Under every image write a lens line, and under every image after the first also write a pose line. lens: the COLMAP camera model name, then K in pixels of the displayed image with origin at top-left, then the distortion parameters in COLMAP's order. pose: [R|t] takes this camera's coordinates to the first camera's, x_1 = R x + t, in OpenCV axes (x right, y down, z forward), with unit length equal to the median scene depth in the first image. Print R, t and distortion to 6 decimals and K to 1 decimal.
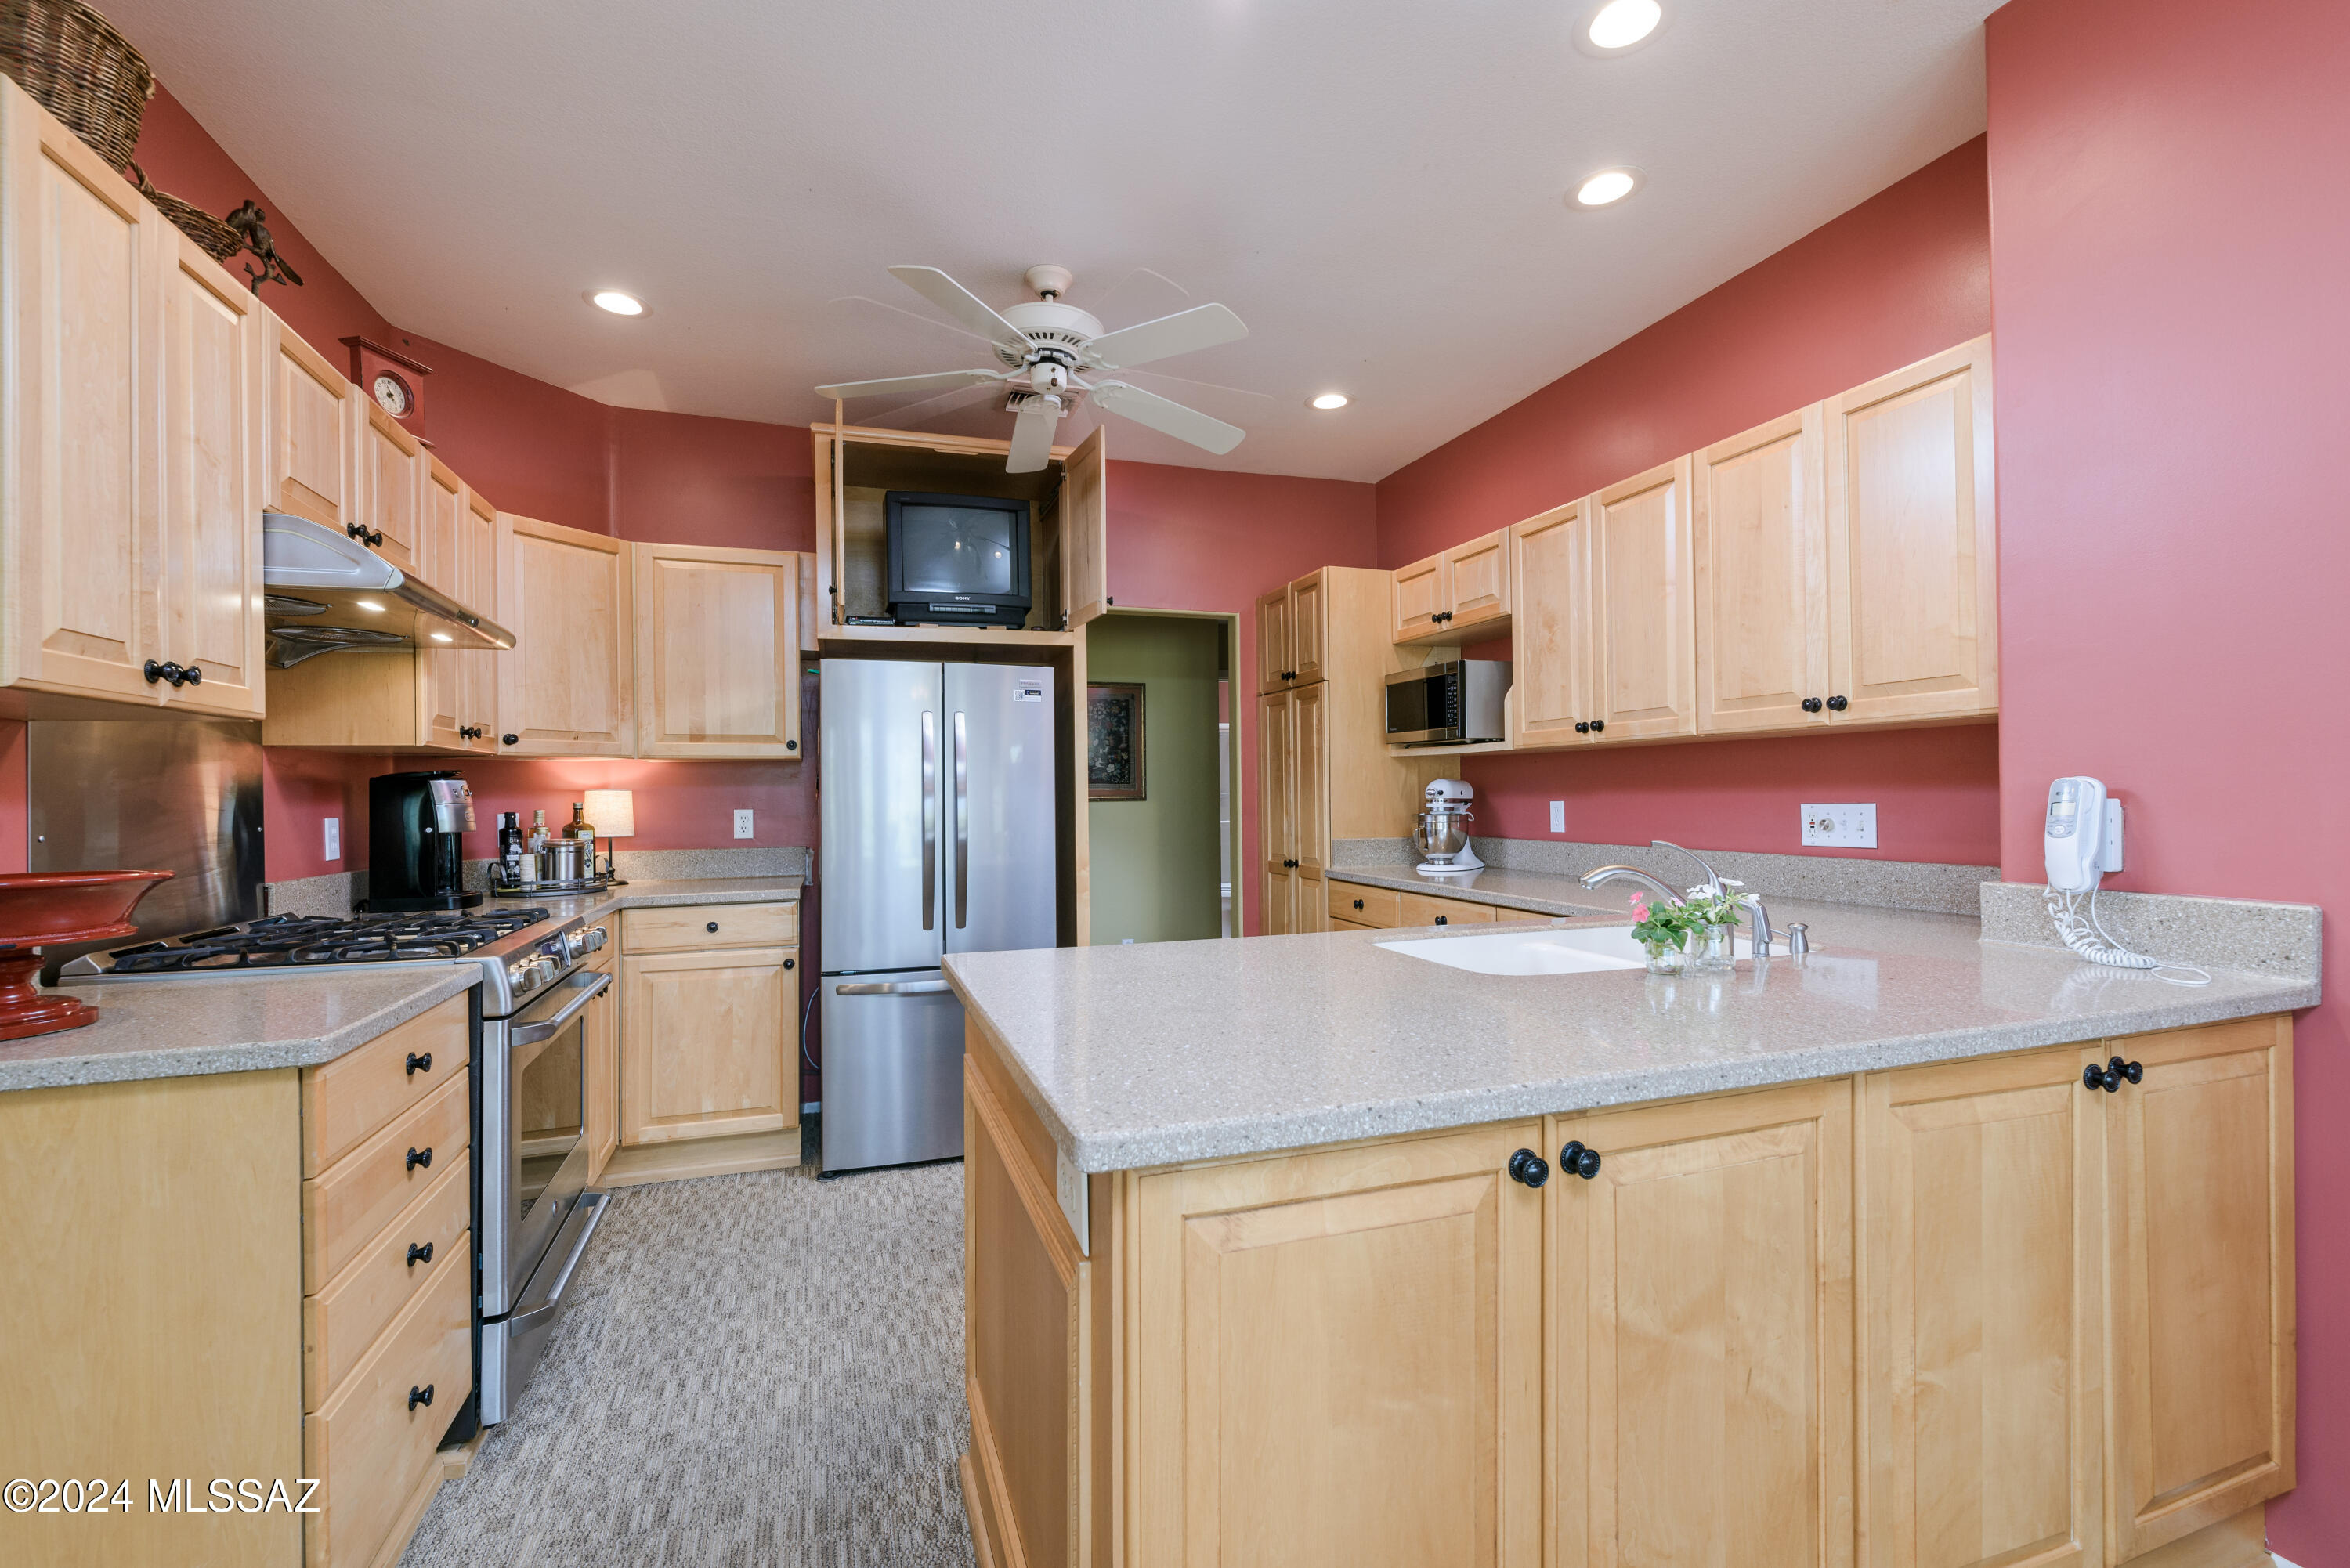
lens RADIAL K [[998.4, 0, 1169.2], [0, 998.4, 799.9], [0, 0, 1]] dist [0.000950, 0.000098]
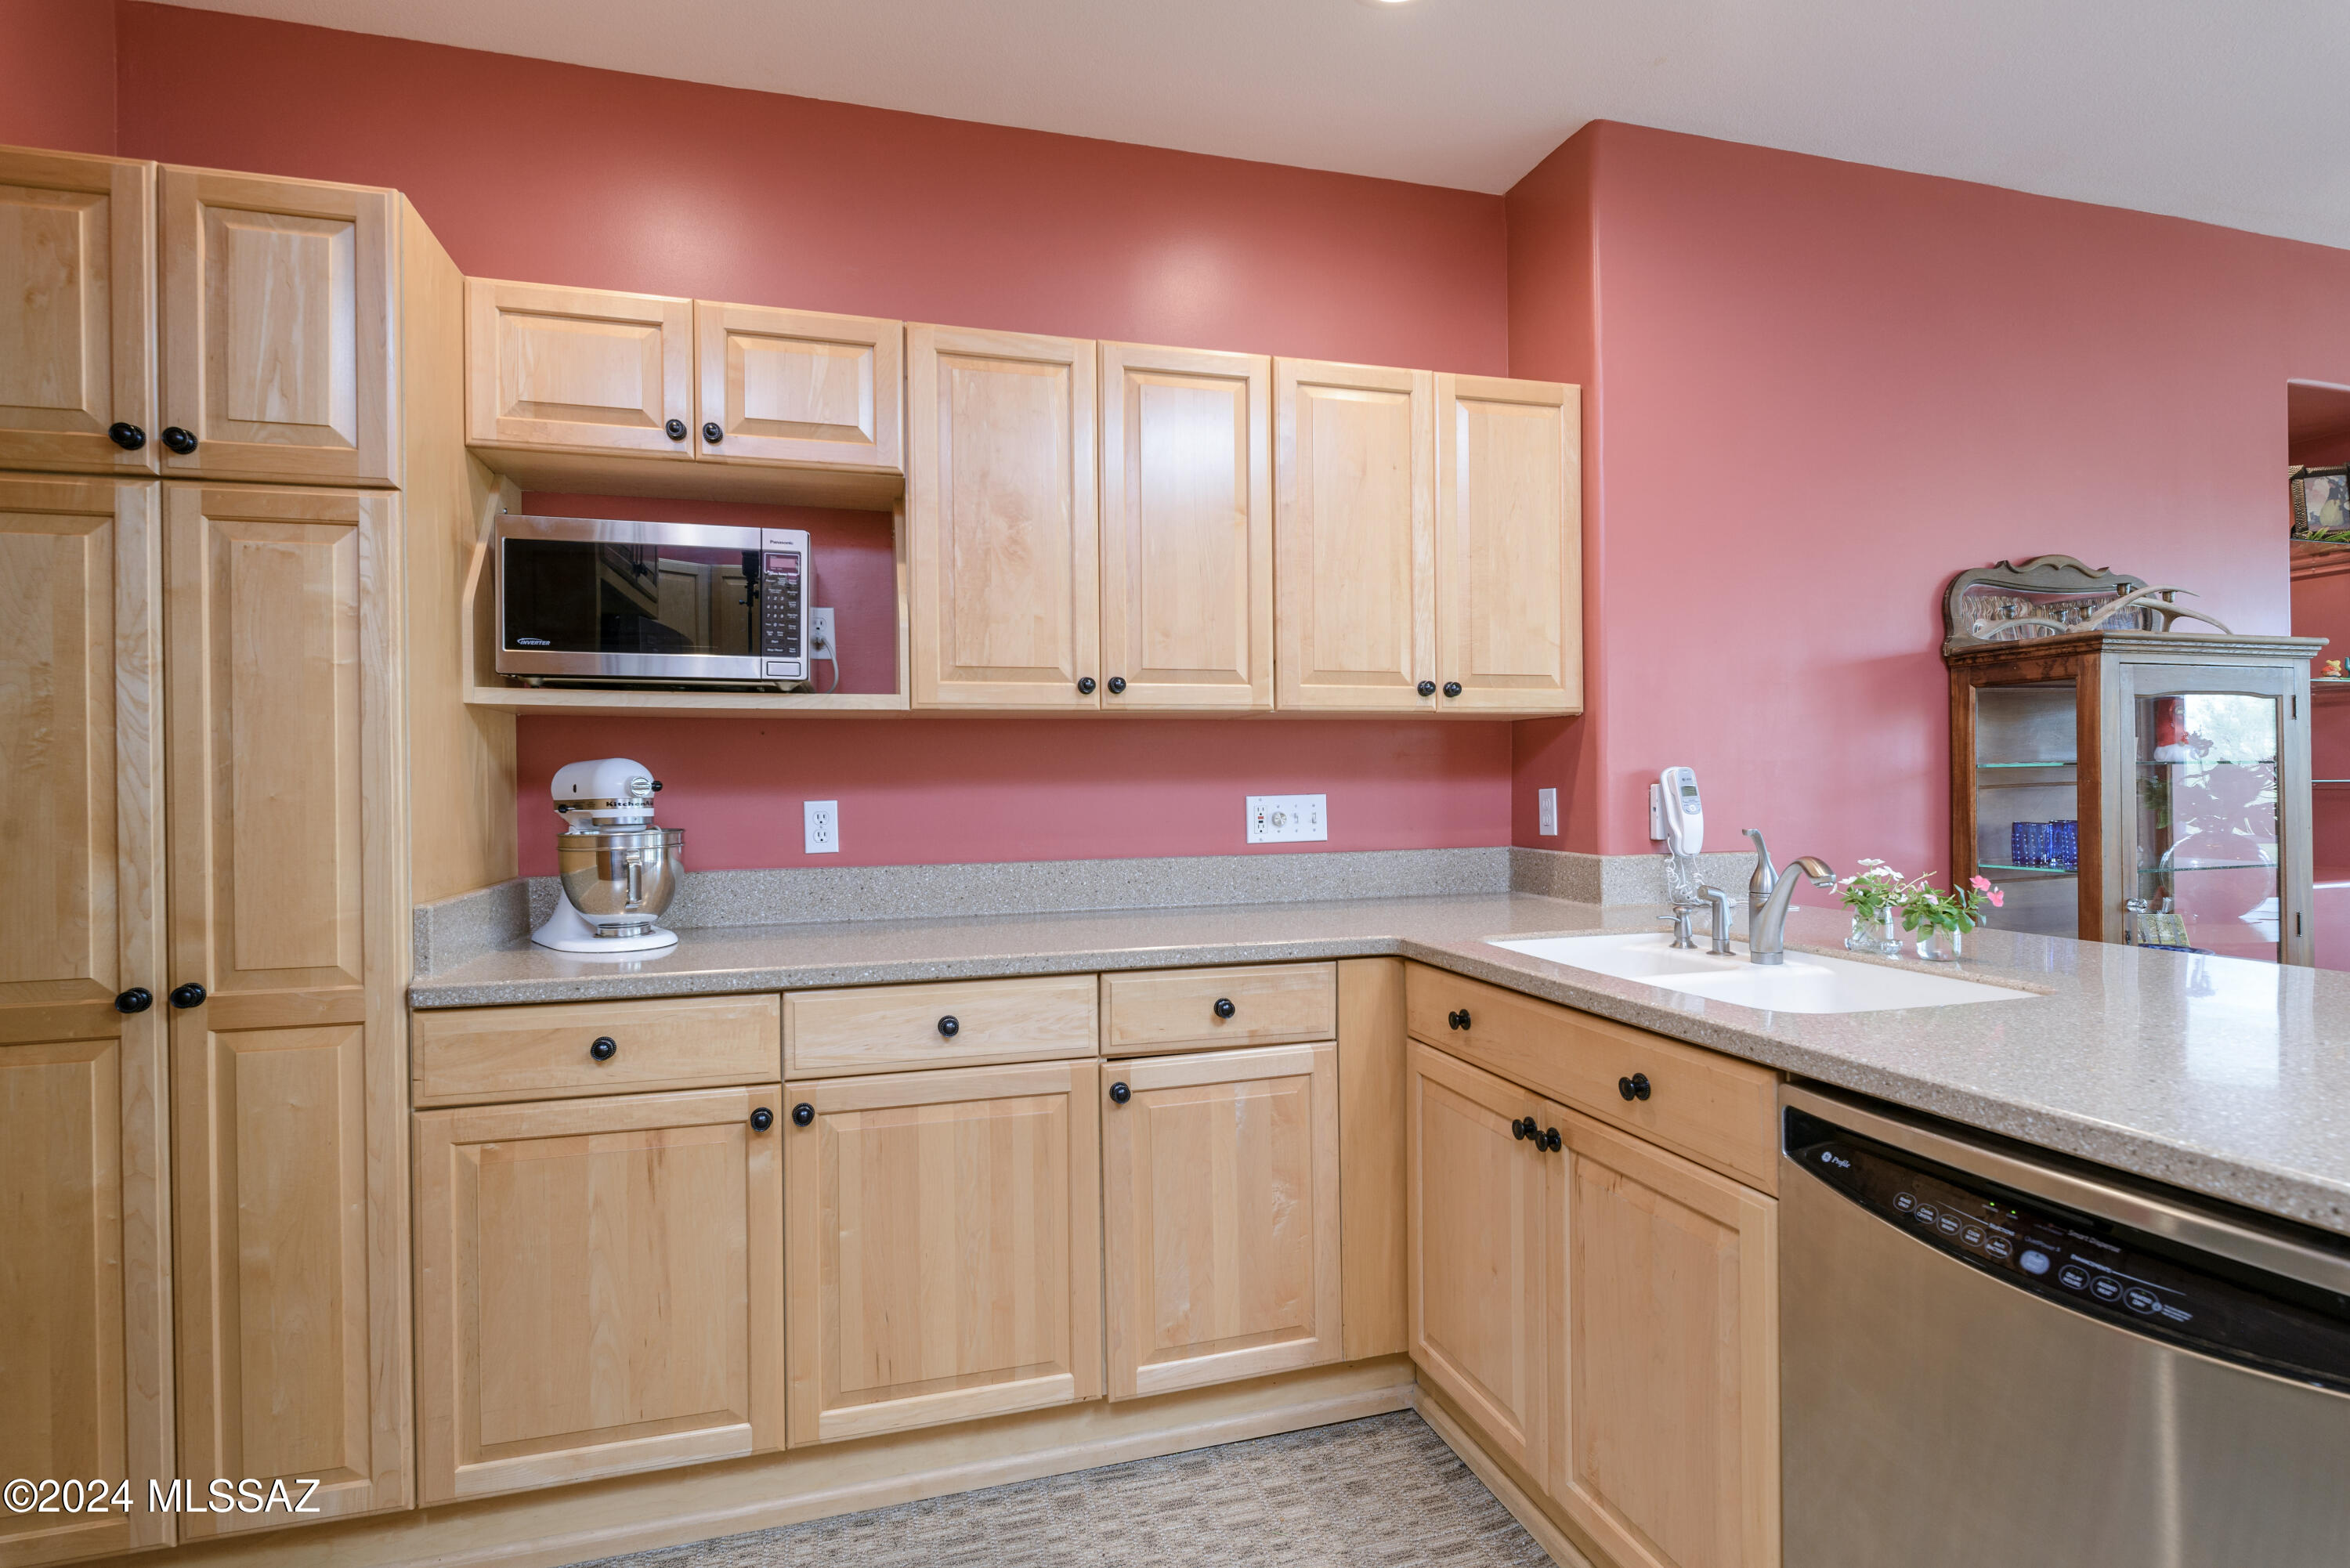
lens RADIAL K [[1143.8, 0, 1175.0], [0, 1143.8, 784.0], [0, 0, 1]] dist [-0.000426, -0.000403]
pose [[0.056596, 0.007703, 0.998367, -0.336311], [0.015830, 0.999838, -0.008612, 0.000520], [-0.998272, 0.016292, 0.056465, 0.886454]]
